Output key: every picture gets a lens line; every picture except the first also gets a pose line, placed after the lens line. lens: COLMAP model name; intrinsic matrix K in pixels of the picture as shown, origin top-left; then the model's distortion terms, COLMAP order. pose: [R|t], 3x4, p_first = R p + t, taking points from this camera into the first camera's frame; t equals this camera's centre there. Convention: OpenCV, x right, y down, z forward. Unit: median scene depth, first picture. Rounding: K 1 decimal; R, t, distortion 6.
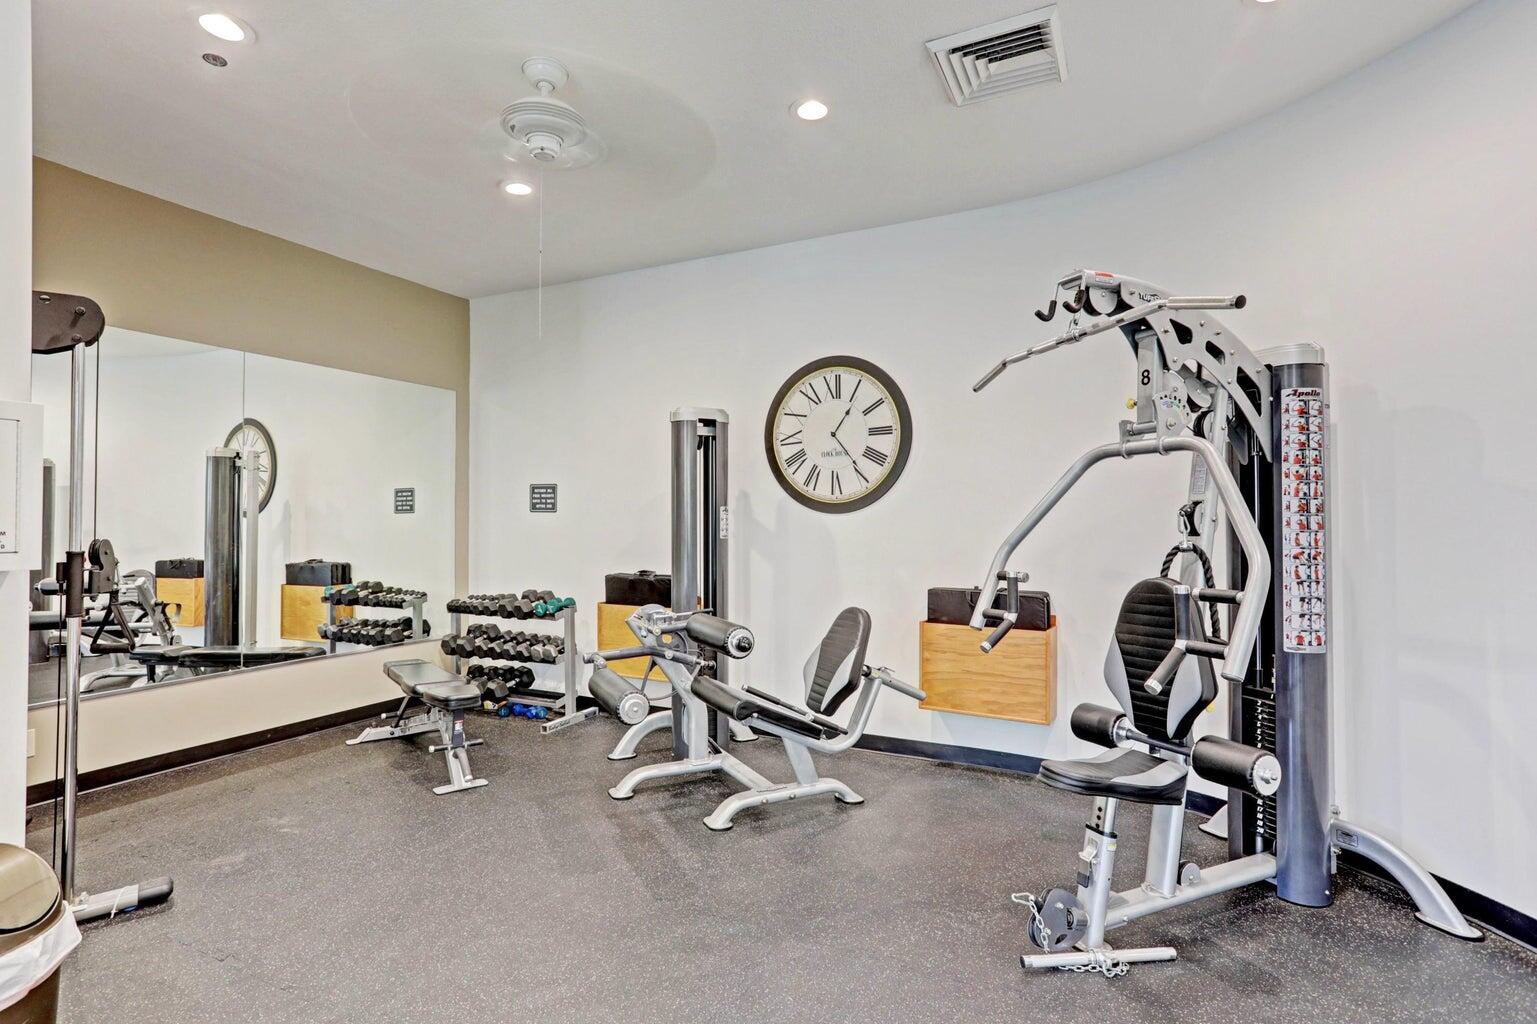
lens RADIAL K [[751.9, 0, 759.9], [0, 751.9, 516.7], [0, 0, 1]] dist [-0.014664, 0.001685]
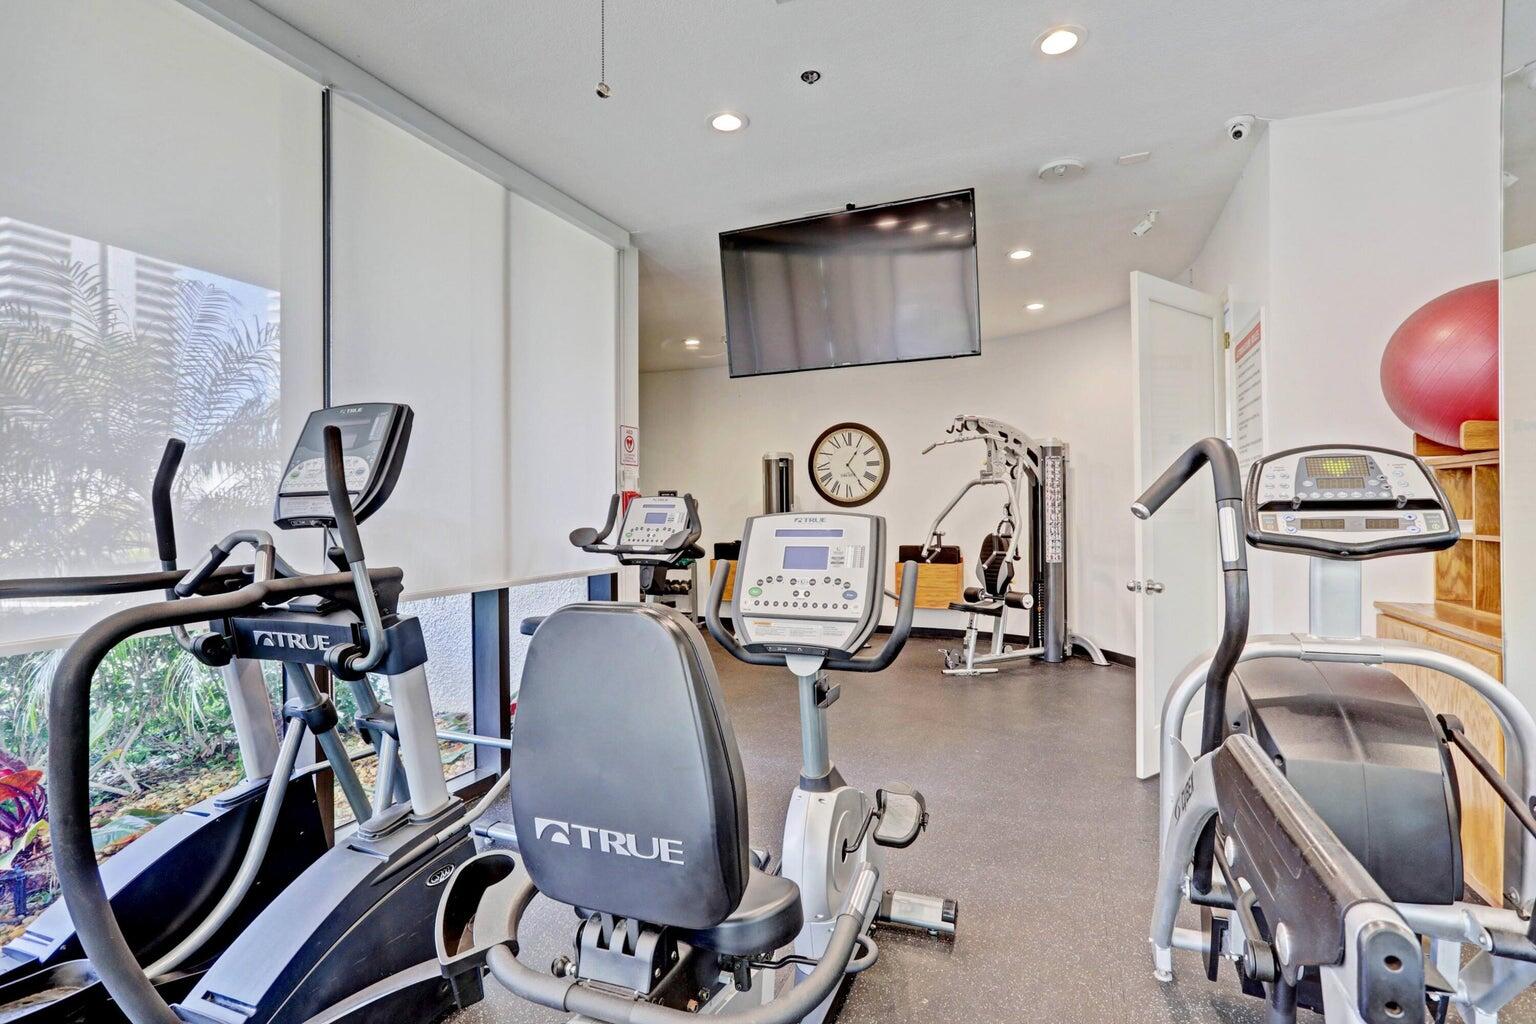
lens RADIAL K [[751.4, 0, 773.6], [0, 751.4, 509.0], [0, 0, 1]] dist [-0.014664, 0.001685]
pose [[0.995670, -0.007438, 0.092656, -0.418608], [0.007139, 0.999968, 0.003553, -0.012645], [-0.092680, -0.002876, 0.995692, -1.362648]]
